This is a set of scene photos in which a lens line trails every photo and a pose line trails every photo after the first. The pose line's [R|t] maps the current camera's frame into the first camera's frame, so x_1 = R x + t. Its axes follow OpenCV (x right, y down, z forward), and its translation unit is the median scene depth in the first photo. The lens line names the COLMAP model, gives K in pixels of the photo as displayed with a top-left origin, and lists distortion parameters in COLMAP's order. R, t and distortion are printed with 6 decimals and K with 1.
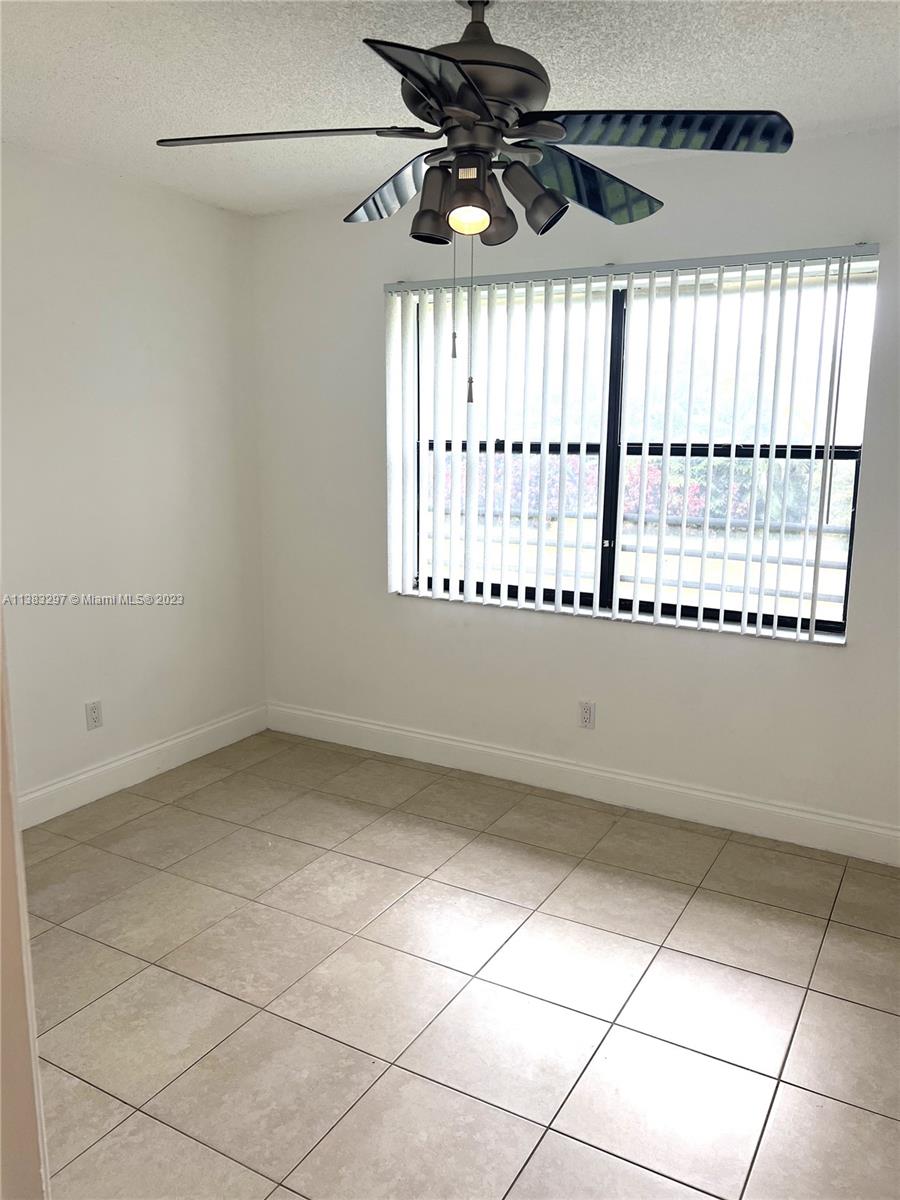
lens RADIAL K [[905.8, 0, 445.7], [0, 905.8, 593.4], [0, 0, 1]] dist [0.072096, -0.044950]
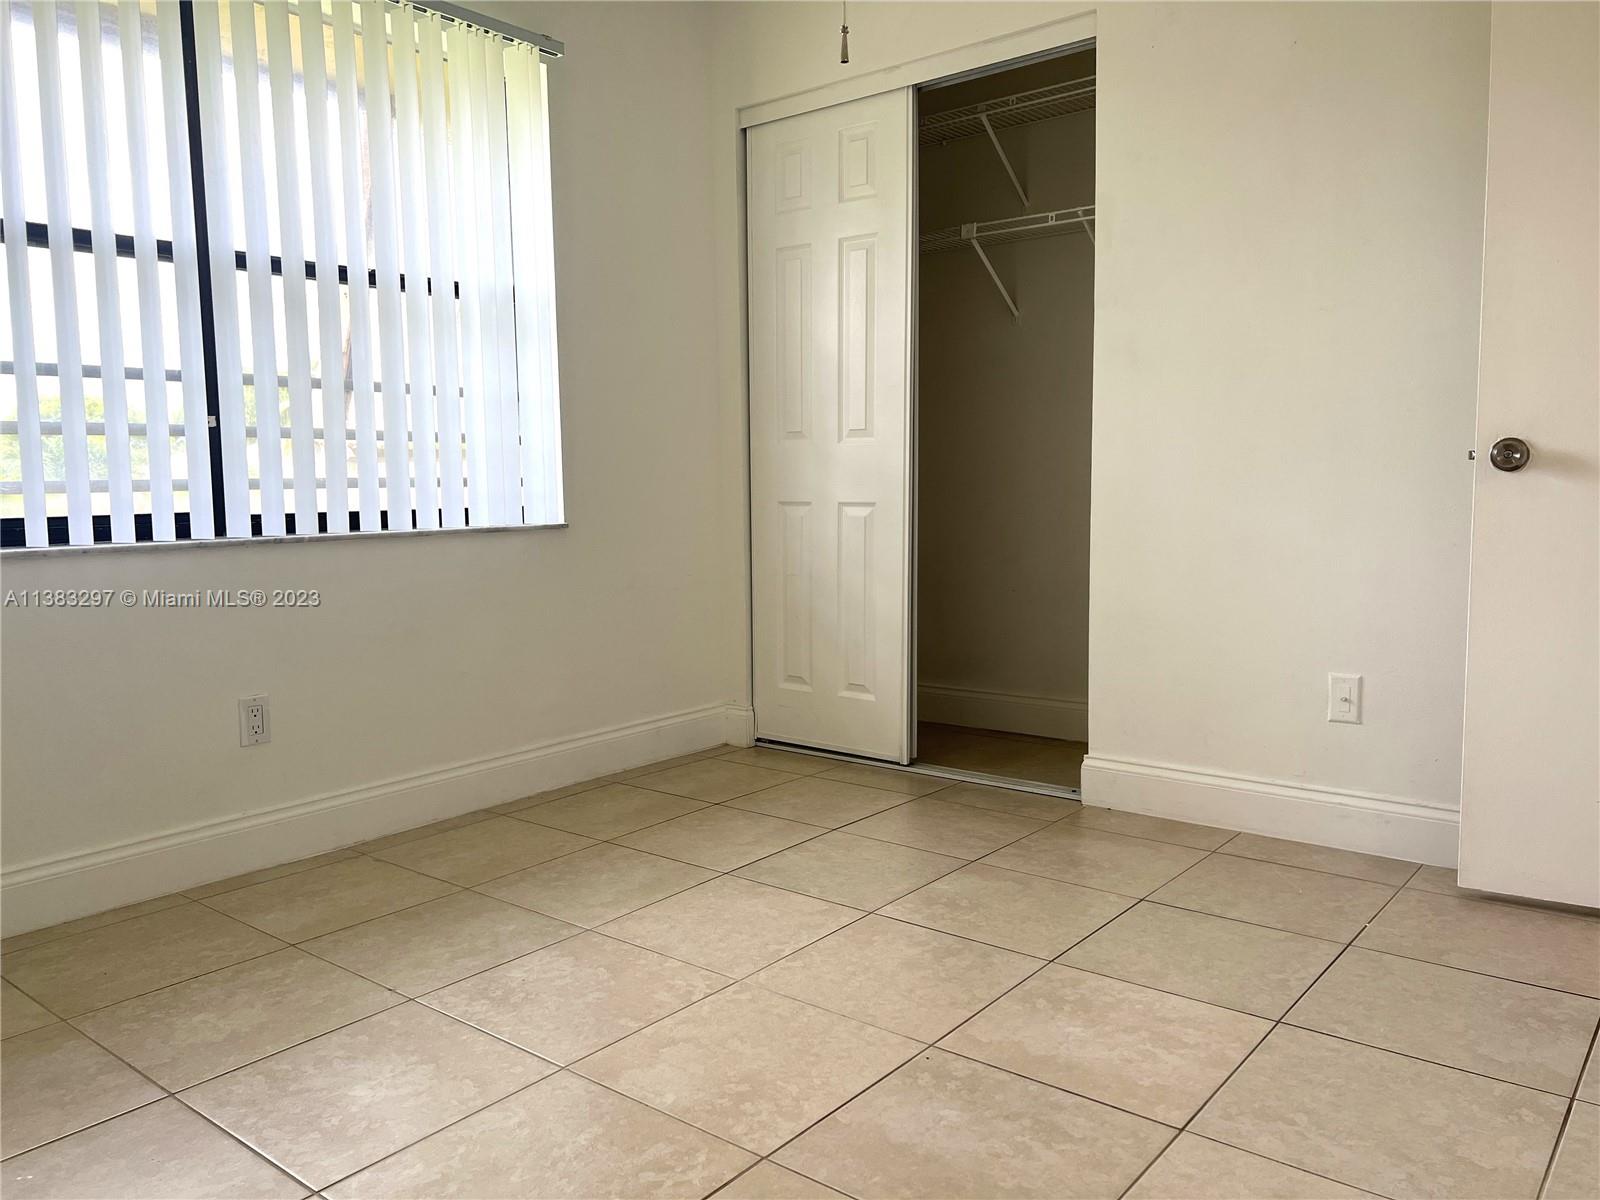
lens RADIAL K [[1207.7, 0, 792.7], [0, 1207.7, 605.0], [0, 0, 1]] dist [0.072096, -0.044950]
pose [[0.161950, -0.111611, 0.980467, -0.569665], [0.192986, 0.977980, 0.079451, 0.071404], [-0.967744, 0.176349, 0.179924, 0.559156]]
